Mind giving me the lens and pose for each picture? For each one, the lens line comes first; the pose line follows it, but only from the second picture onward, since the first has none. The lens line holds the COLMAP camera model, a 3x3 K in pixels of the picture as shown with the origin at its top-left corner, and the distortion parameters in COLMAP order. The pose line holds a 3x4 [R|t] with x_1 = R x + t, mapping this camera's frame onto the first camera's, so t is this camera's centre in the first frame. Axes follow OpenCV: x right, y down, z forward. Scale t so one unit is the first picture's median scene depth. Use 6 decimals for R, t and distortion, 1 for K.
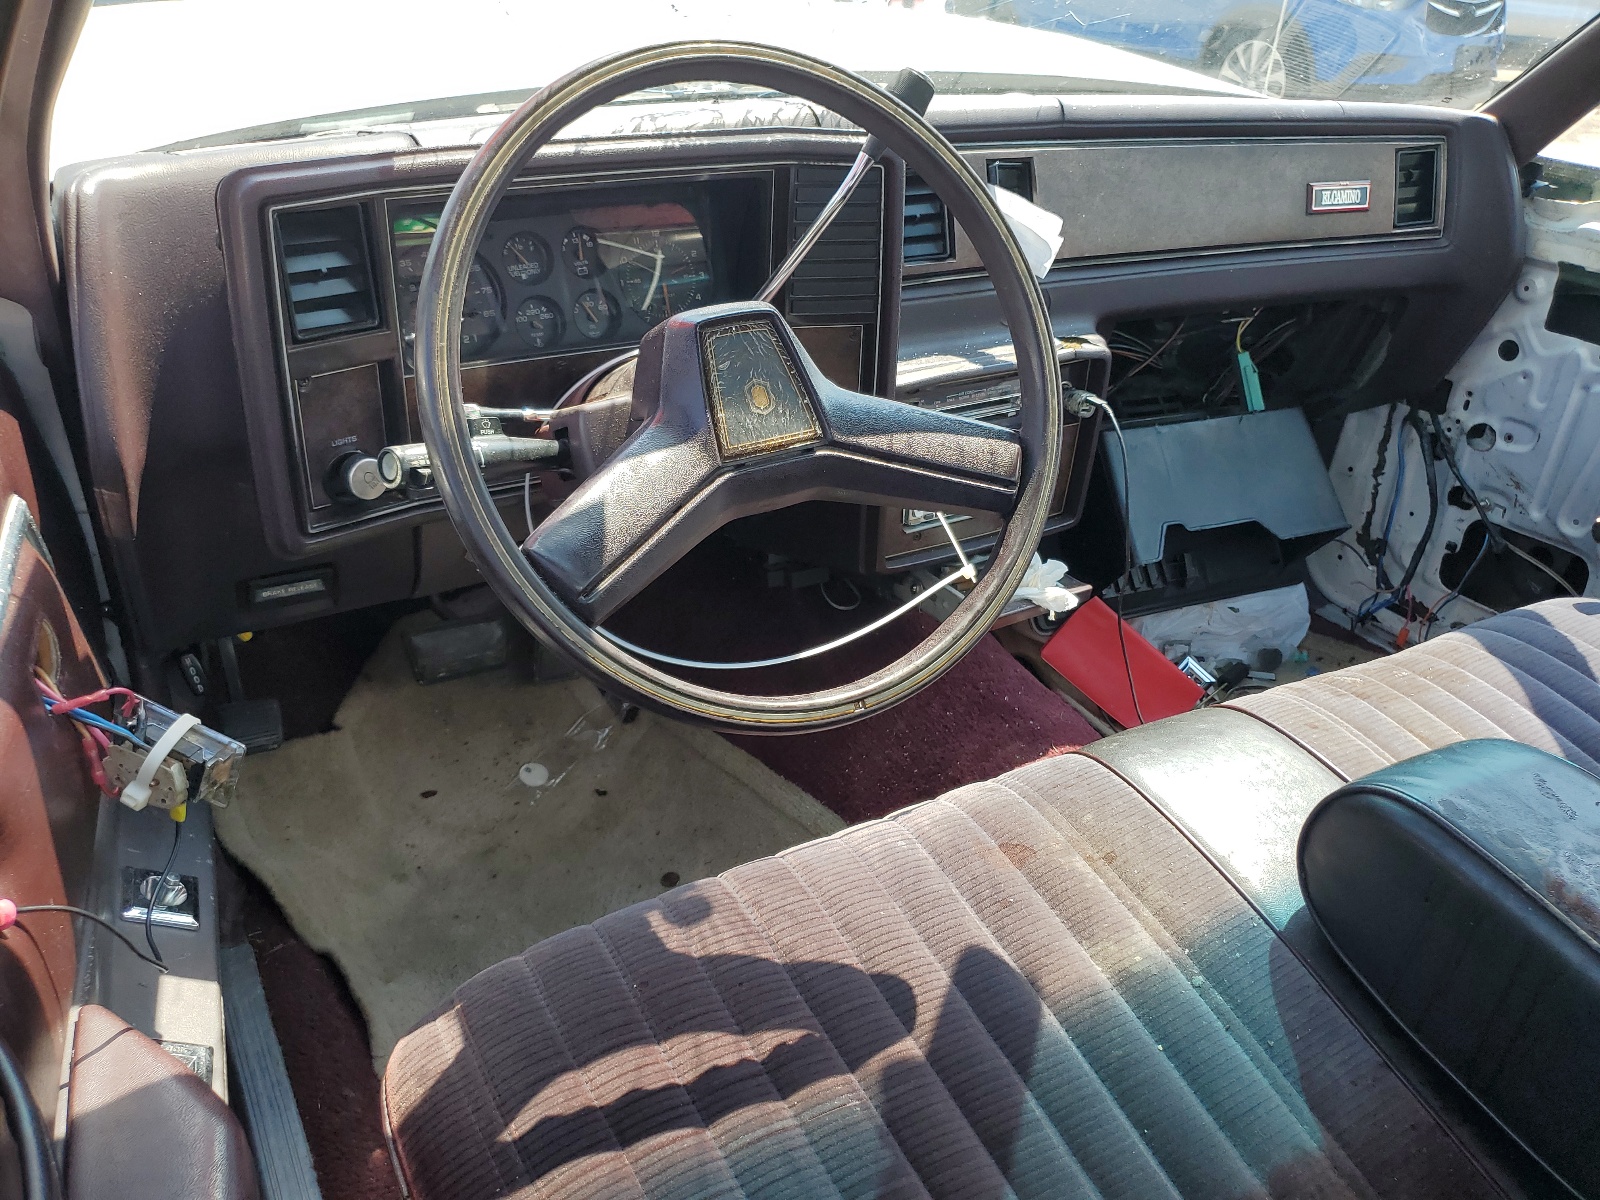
lens RADIAL K [[1231.2, 0, 800.0], [0, 1231.2, 600.0], [0, 0, 1]] dist [0.001738, 0.008146]
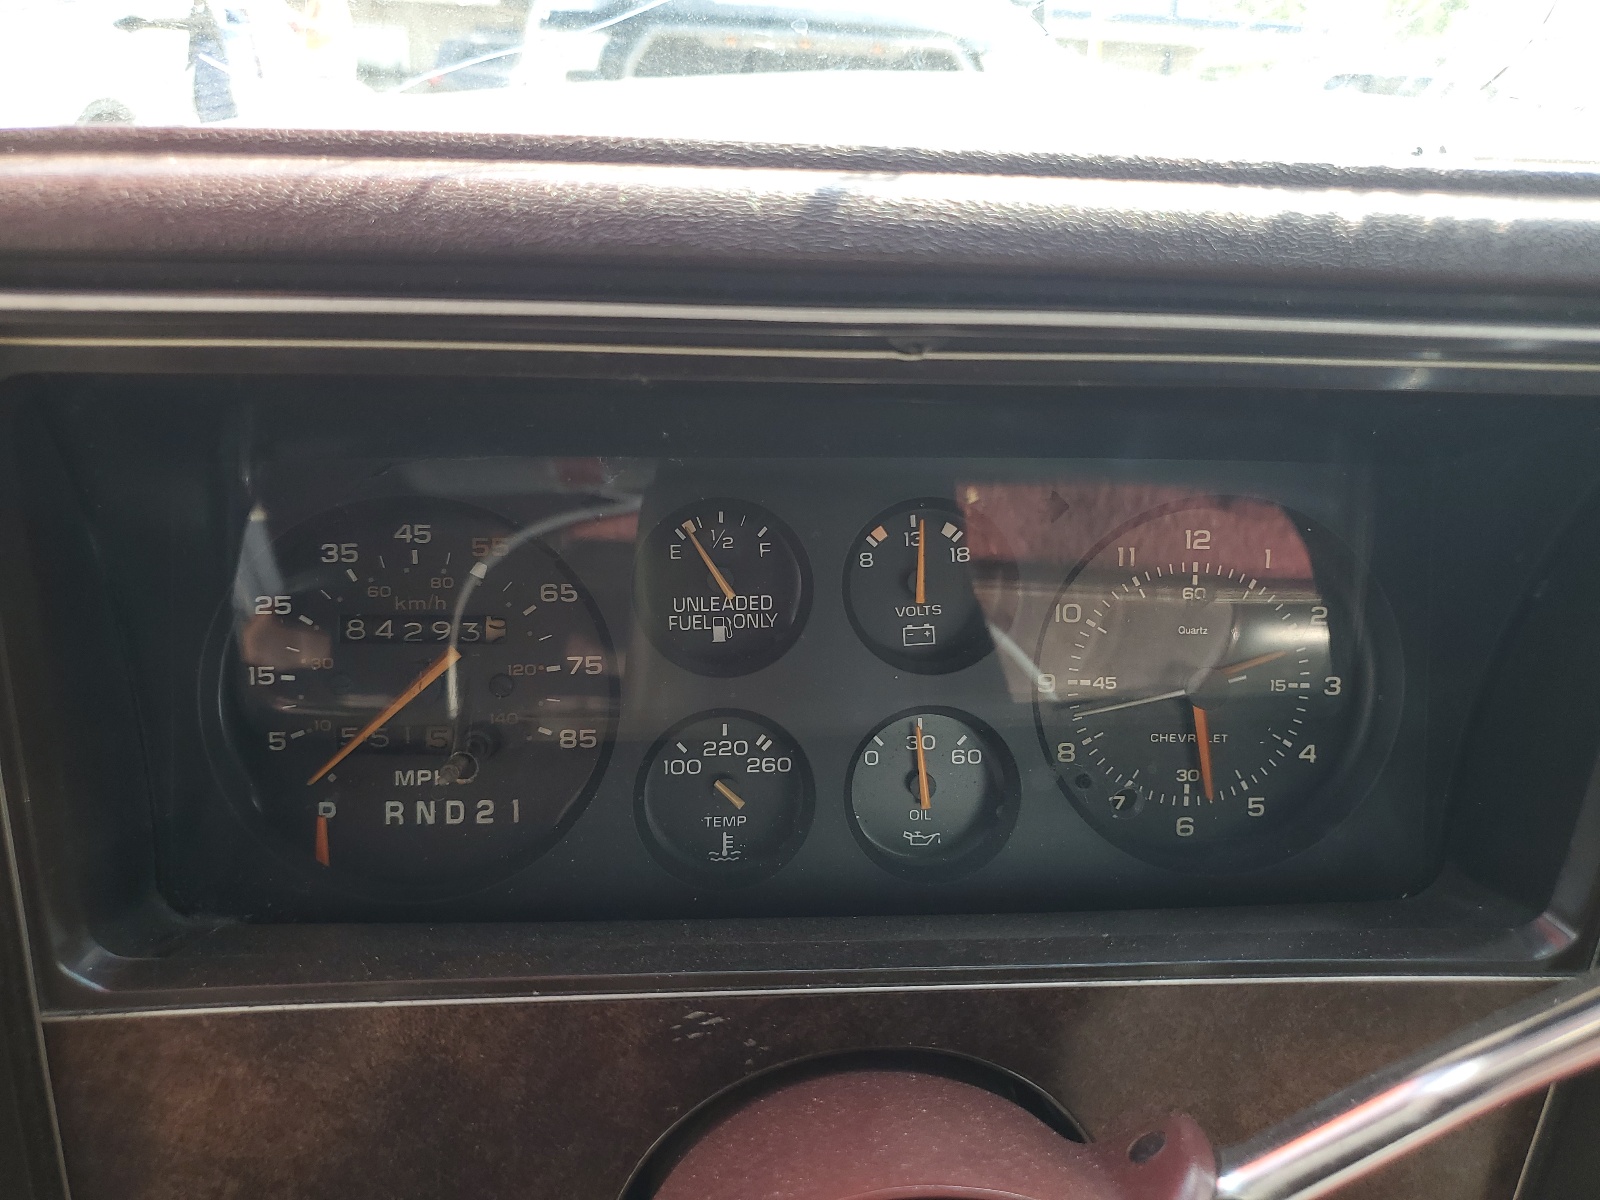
lens RADIAL K [[1231.2, 0, 800.0], [0, 1231.2, 600.0], [0, 0, 1]] dist [0.001738, 0.008146]
pose [[0.892843, 0.164869, -0.419105, -0.044087], [-0.212370, 0.974752, -0.068974, -0.142471], [0.397152, 0.150588, 0.905314, 0.408519]]
